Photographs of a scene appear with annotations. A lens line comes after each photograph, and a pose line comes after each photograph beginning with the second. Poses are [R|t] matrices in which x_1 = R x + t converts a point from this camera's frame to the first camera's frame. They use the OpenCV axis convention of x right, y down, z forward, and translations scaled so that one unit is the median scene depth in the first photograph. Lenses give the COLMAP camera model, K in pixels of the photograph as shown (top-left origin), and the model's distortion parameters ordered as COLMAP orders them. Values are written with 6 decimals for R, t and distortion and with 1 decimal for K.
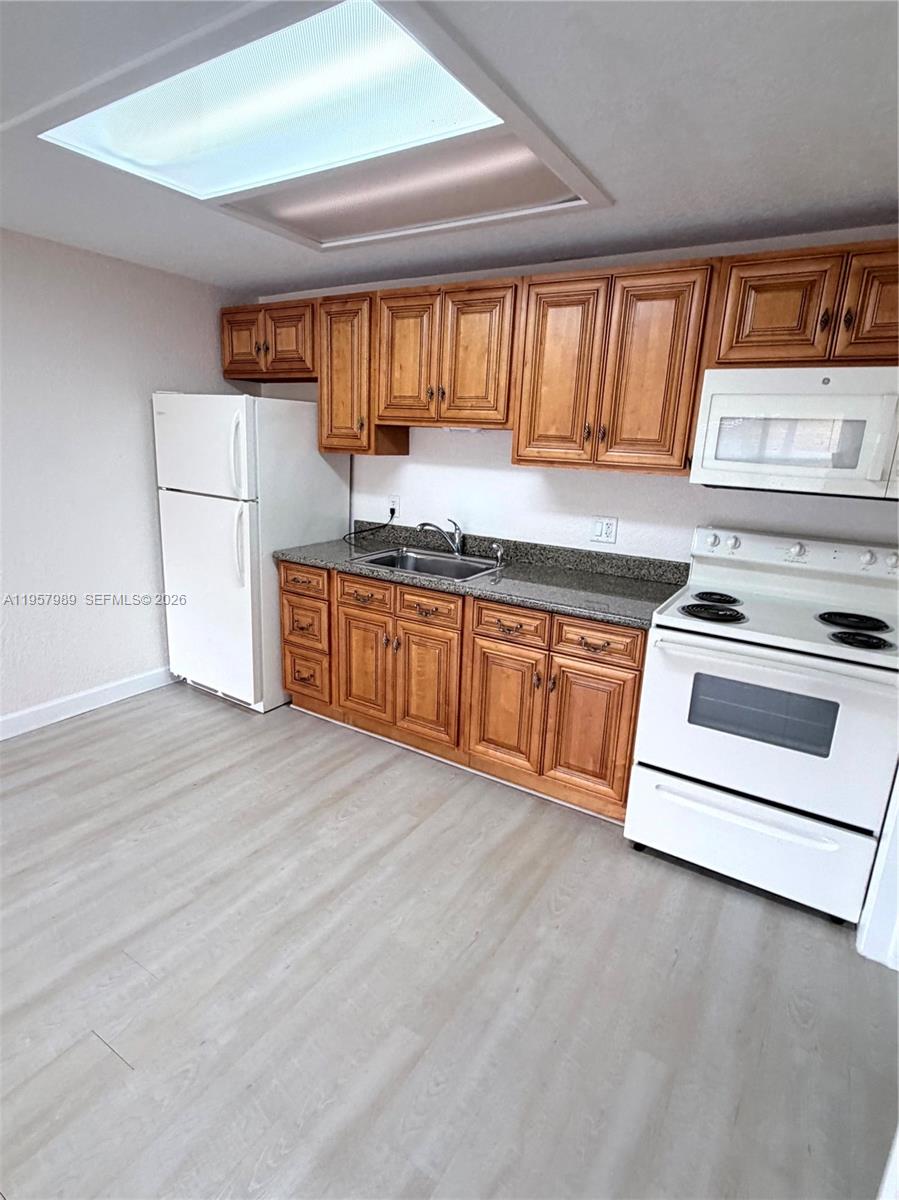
lens RADIAL K [[625.3, 0, 447.6], [0, 625.3, 574.6], [0, 0, 1]] dist [0.001086, 0.000326]
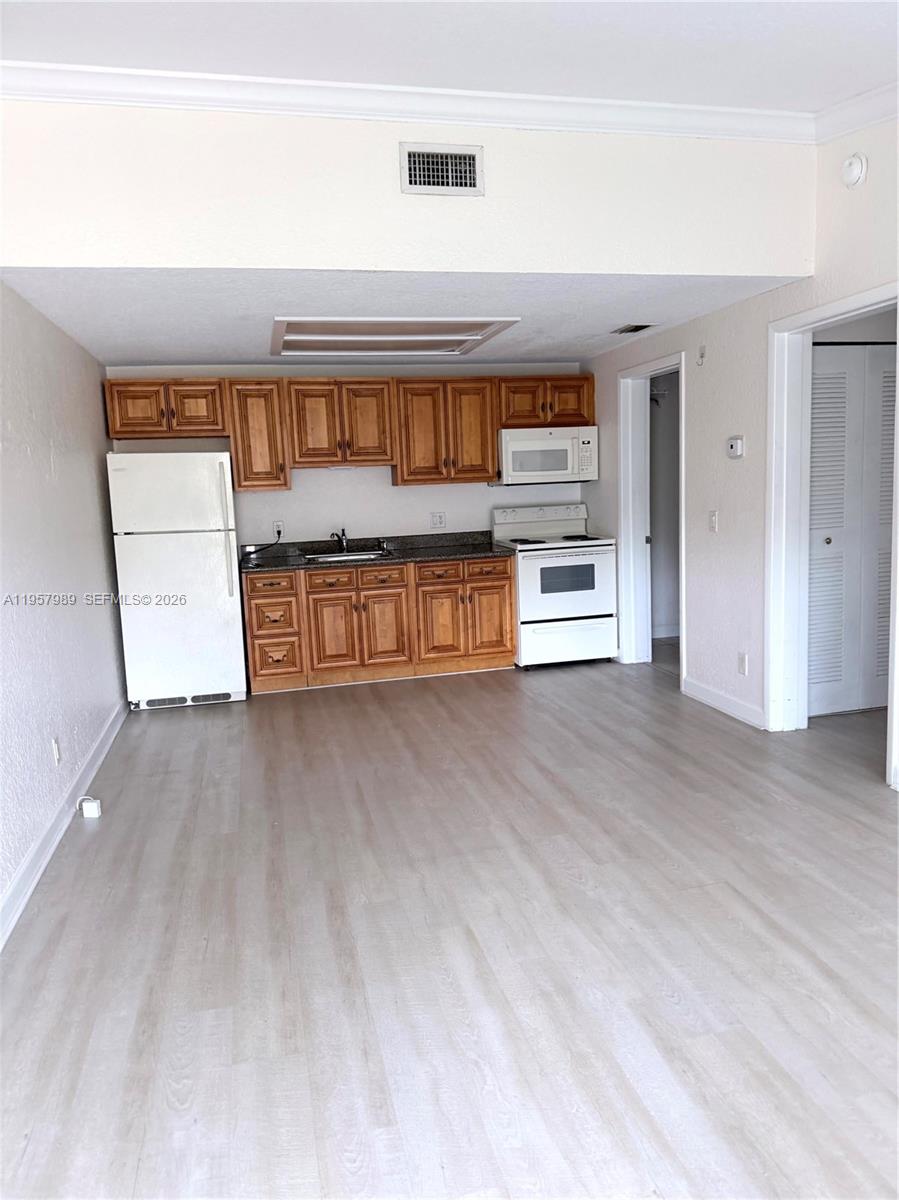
lens RADIAL K [[846.9, 0, 449.1], [0, 846.9, 600.3], [0, 0, 1]] dist [0.008551, -0.003842]
pose [[0.693452, -0.171004, 0.699915, -1.561249], [0.215767, 0.976132, 0.024714, 0.100889], [-0.687436, 0.133881, 0.713798, -0.703209]]
